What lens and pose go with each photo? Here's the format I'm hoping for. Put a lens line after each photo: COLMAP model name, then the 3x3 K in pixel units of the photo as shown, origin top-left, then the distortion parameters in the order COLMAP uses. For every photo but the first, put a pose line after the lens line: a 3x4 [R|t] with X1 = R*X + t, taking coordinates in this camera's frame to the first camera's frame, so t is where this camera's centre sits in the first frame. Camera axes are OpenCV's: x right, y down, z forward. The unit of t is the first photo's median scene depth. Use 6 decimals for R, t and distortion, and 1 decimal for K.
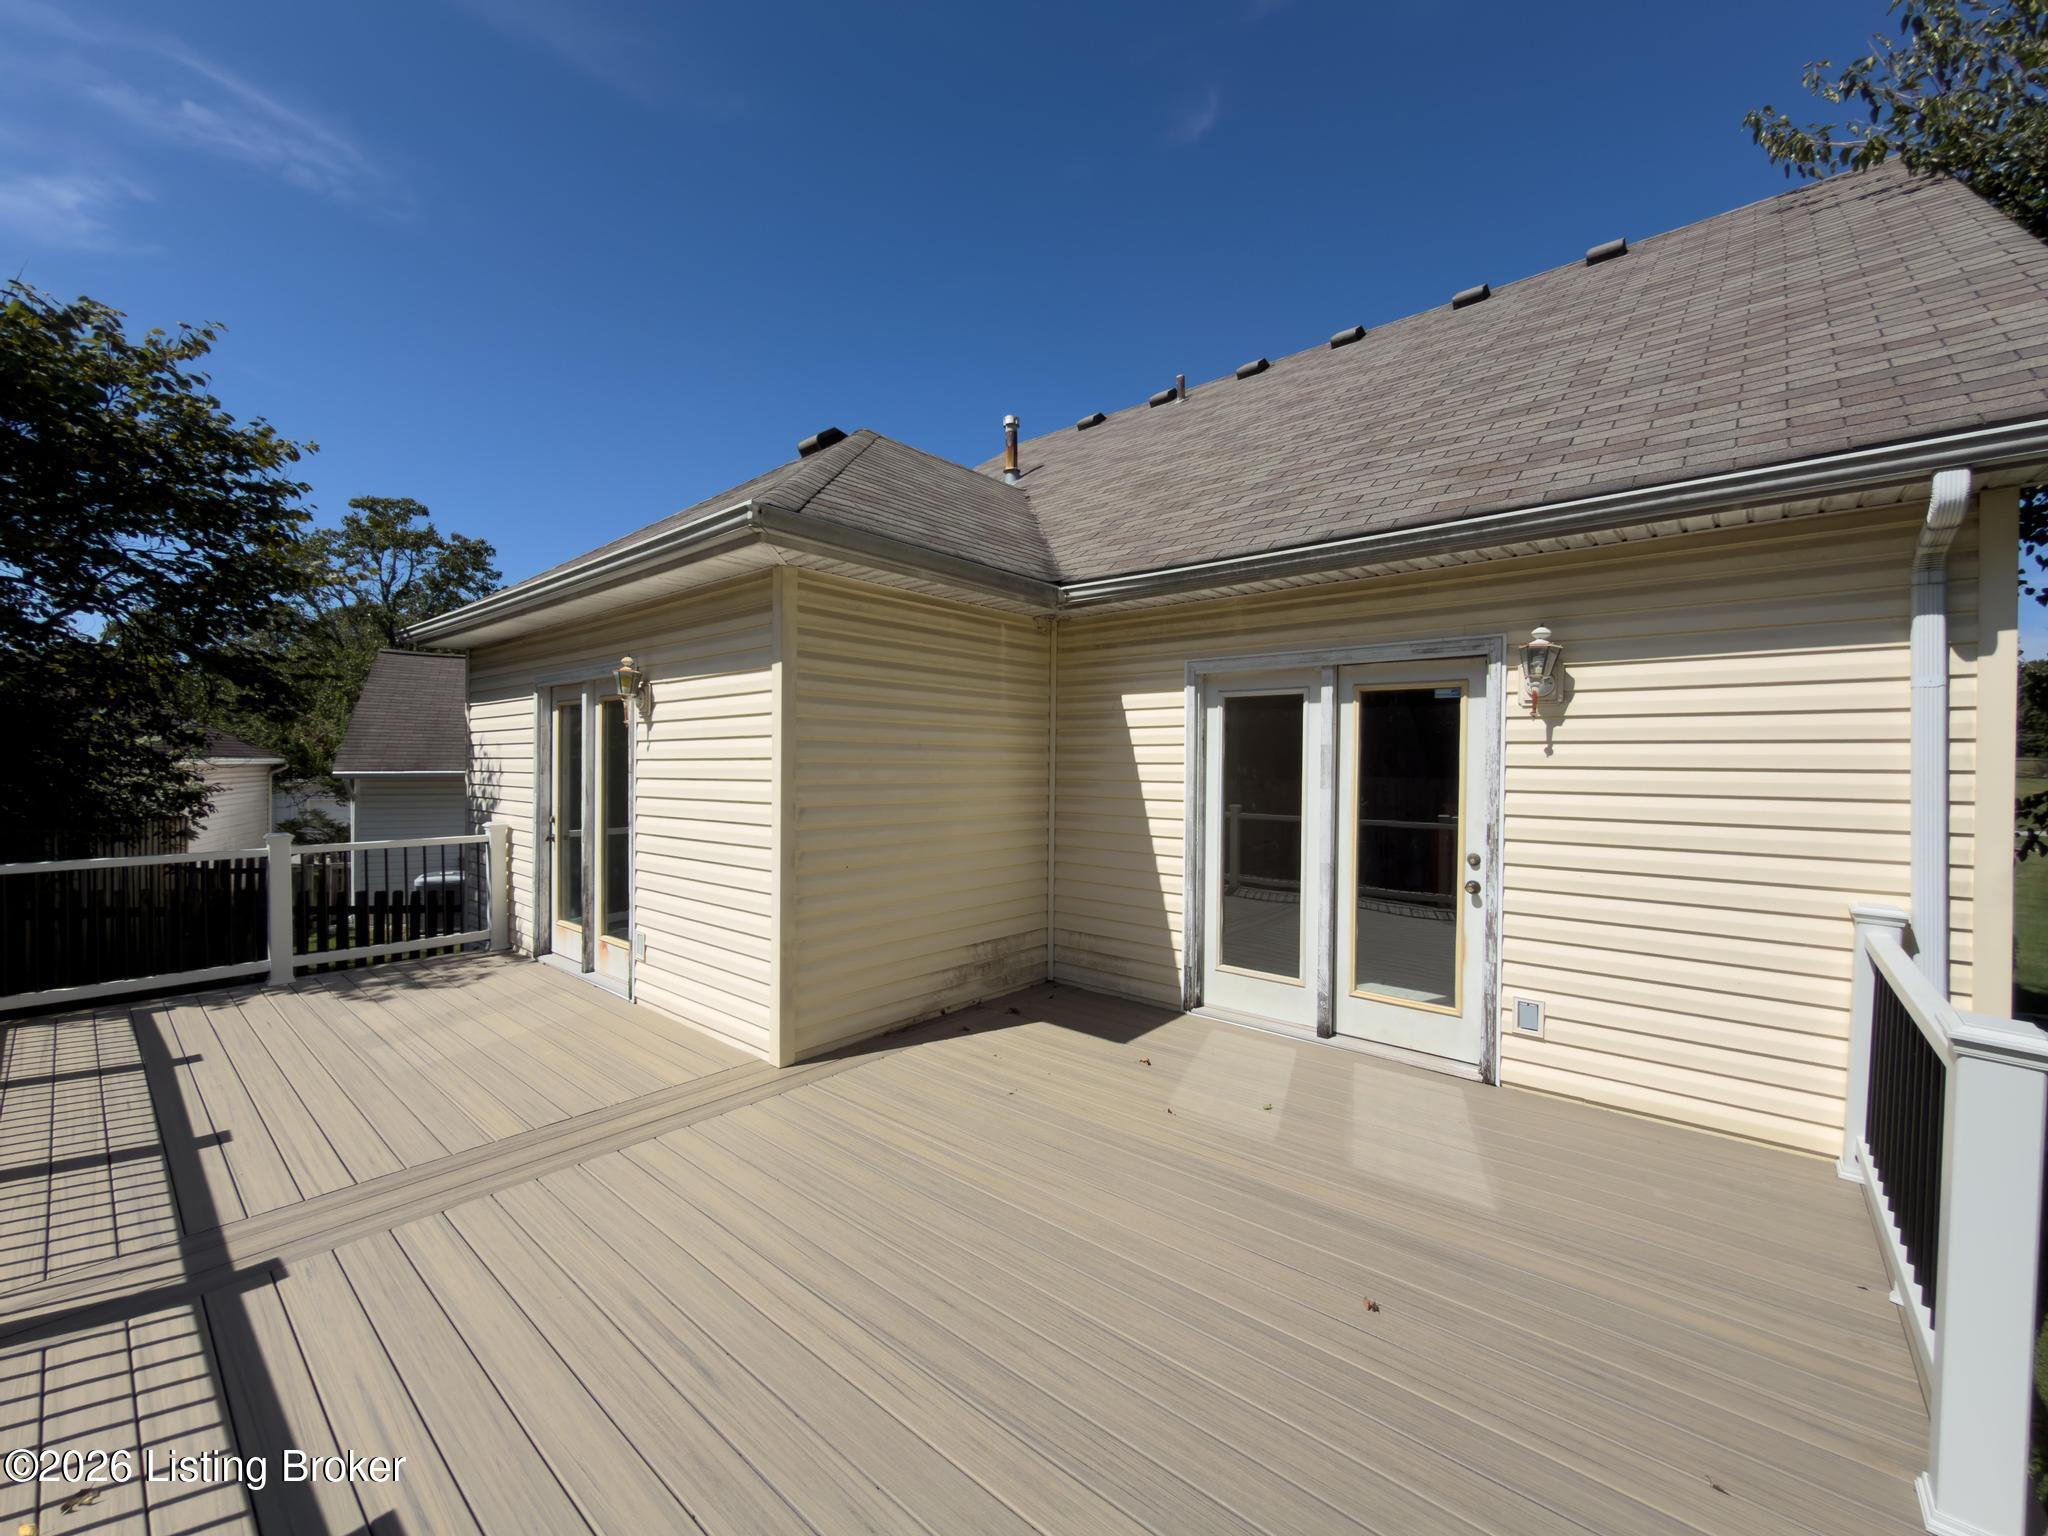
lens RADIAL K [[829.5, 0, 991.5], [0, 829.5, 773.2], [0, 0, 1]] dist [0.000249, -0.000159]
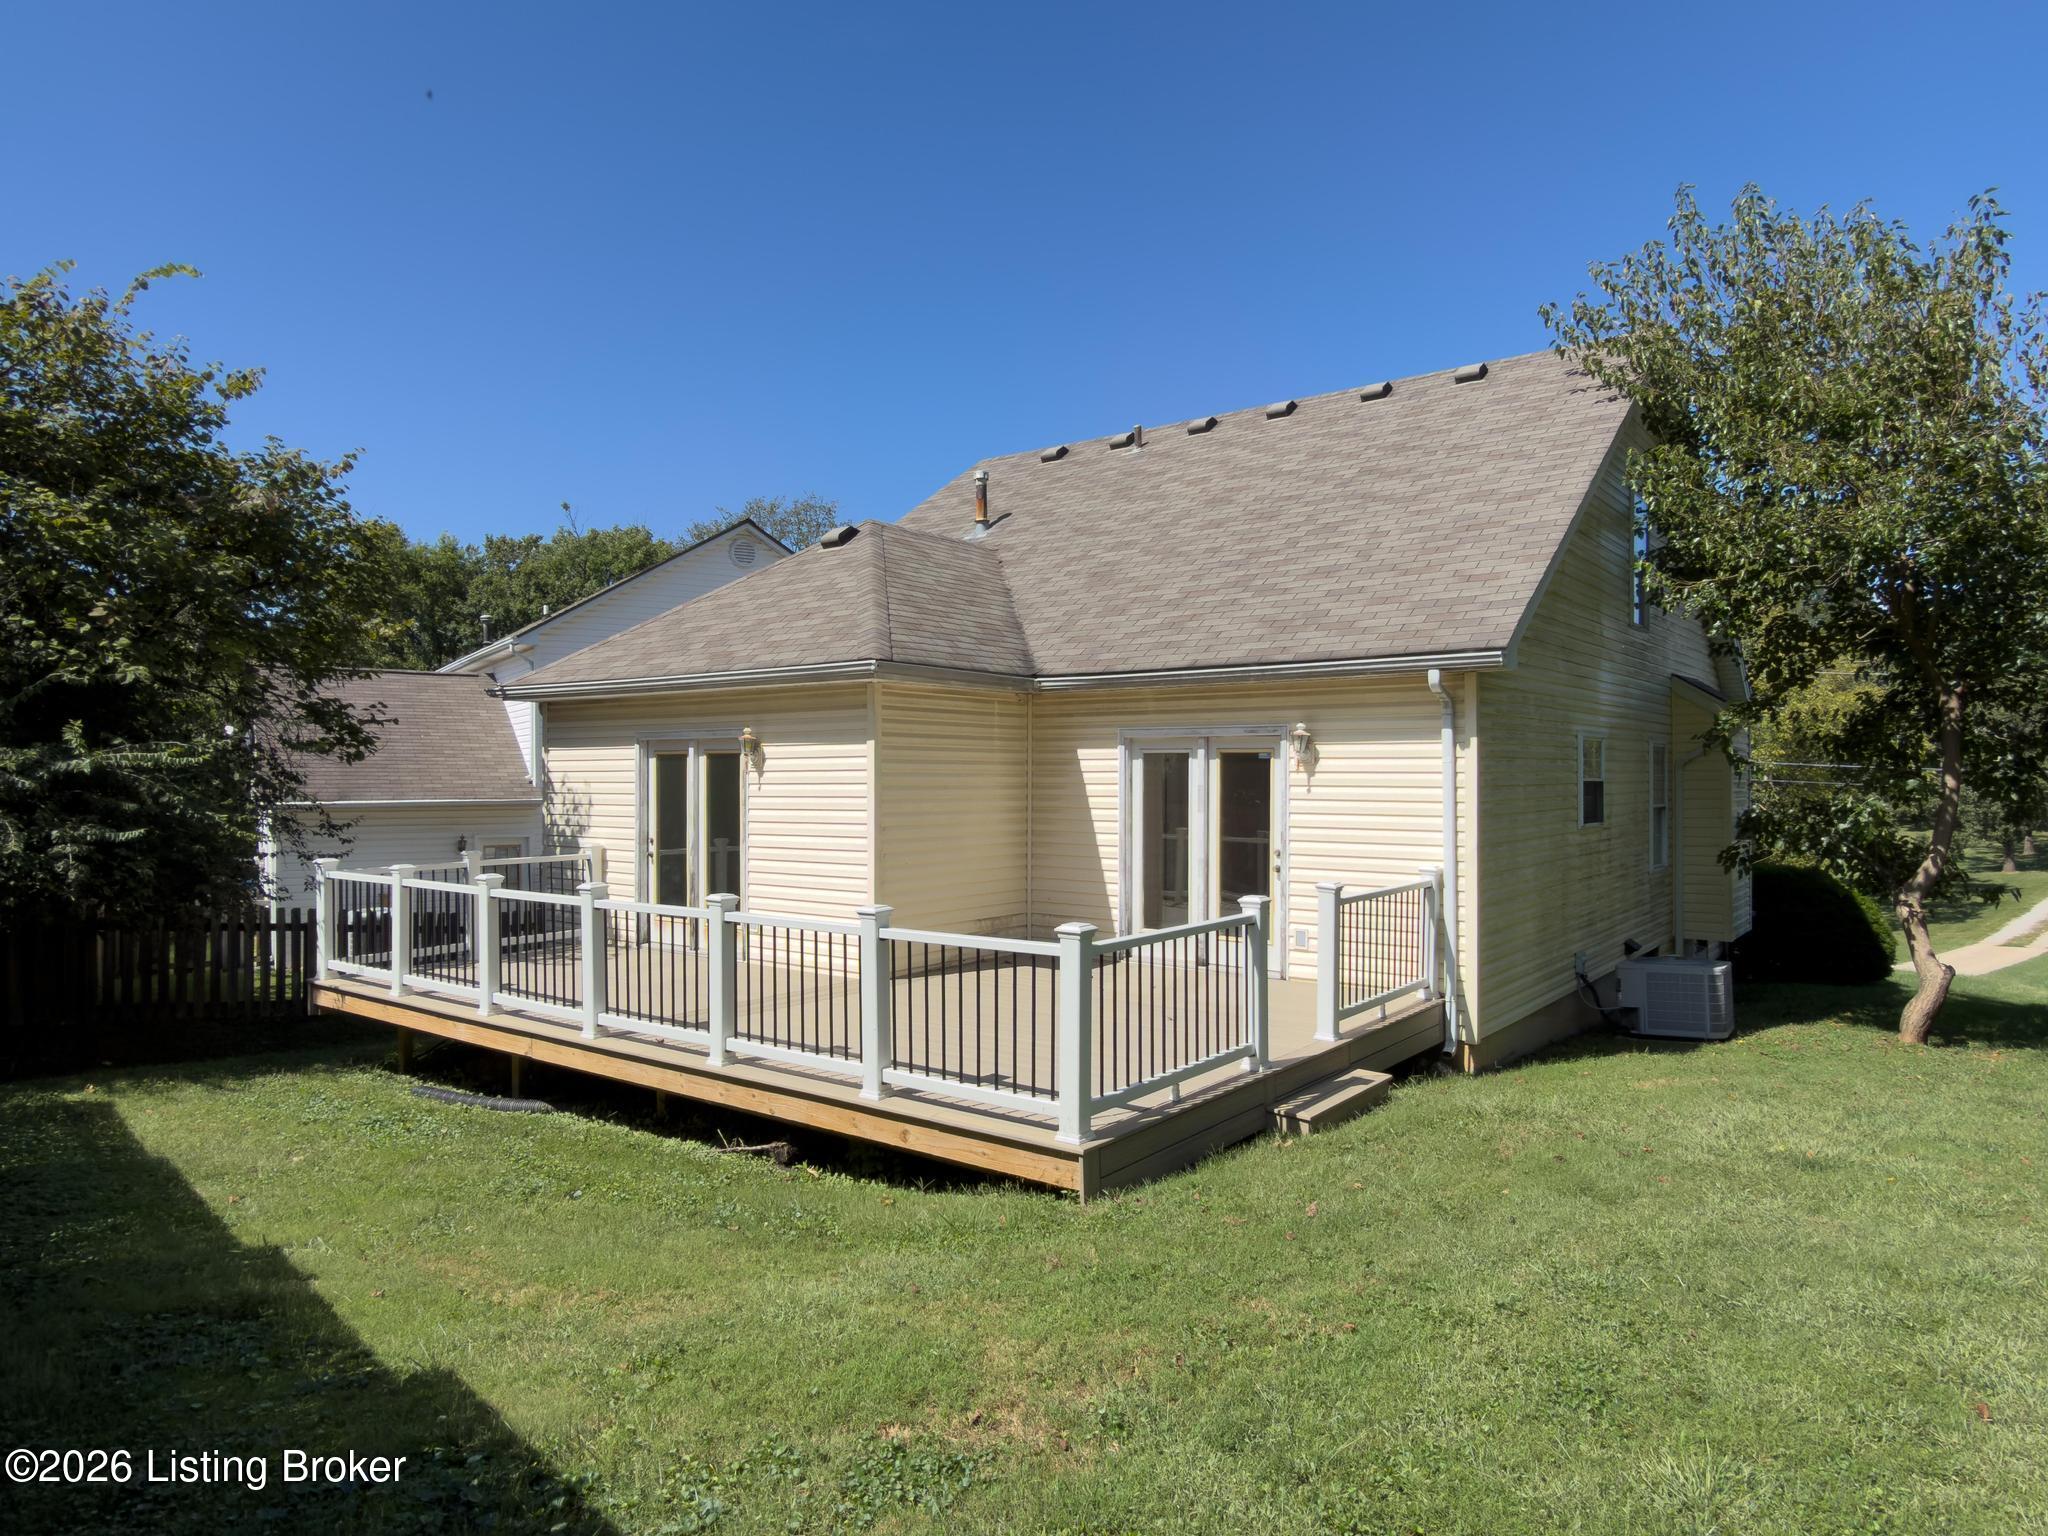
lens RADIAL K [[1254.6, 0, 1022.6], [0, 1254.6, 772.9], [0, 0, 1]] dist [0.005465, 0.000505]
pose [[0.995668, -0.005232, 0.092832, -0.151623], [0.006599, 0.999874, -0.014423, -0.022134], [-0.092744, 0.014974, 0.995577, -1.249474]]
